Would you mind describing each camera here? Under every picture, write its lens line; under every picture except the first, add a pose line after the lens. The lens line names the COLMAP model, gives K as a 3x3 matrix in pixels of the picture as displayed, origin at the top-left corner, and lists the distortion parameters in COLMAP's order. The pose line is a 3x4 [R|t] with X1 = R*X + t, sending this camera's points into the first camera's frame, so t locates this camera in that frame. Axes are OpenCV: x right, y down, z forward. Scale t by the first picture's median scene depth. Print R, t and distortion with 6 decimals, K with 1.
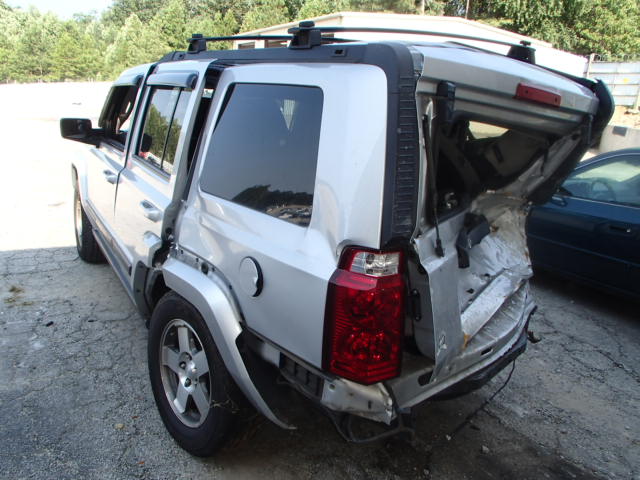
lens RADIAL K [[535.6, 0, 318.4], [0, 535.6, 239.0], [0, 0, 1]] dist [0.009988, 0.014532]
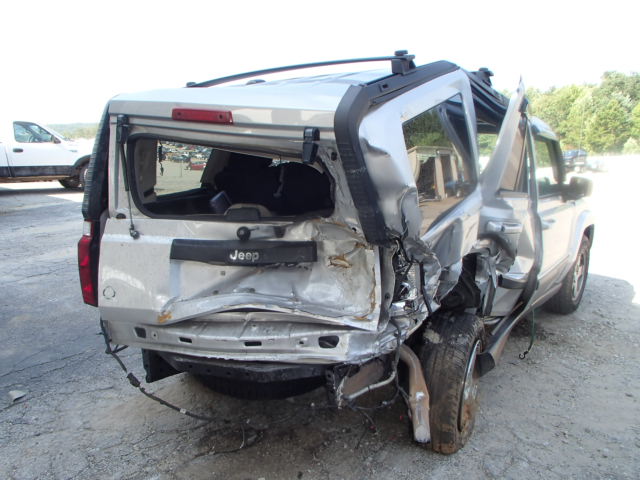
lens RADIAL K [[535.6, 0, 321.2], [0, 535.6, 240.0], [0, 0, 1]] dist [0.009988, 0.014532]
pose [[0.357391, 0.100750, -0.928505, 1.646363], [-0.222396, 0.974748, 0.020165, -0.095011], [0.907090, 0.199289, 0.370772, 0.905347]]
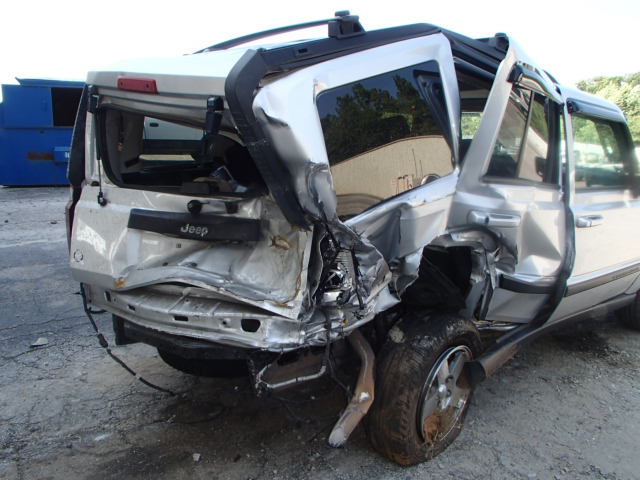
lens RADIAL K [[535.6, 0, 317.0], [0, 535.6, 239.1], [0, 0, 1]] dist [0.009988, 0.014532]
pose [[0.087241, 0.145061, -0.985569, 1.671646], [-0.273756, 0.954743, 0.116291, -0.201126], [0.957834, 0.259660, 0.123004, 1.368473]]
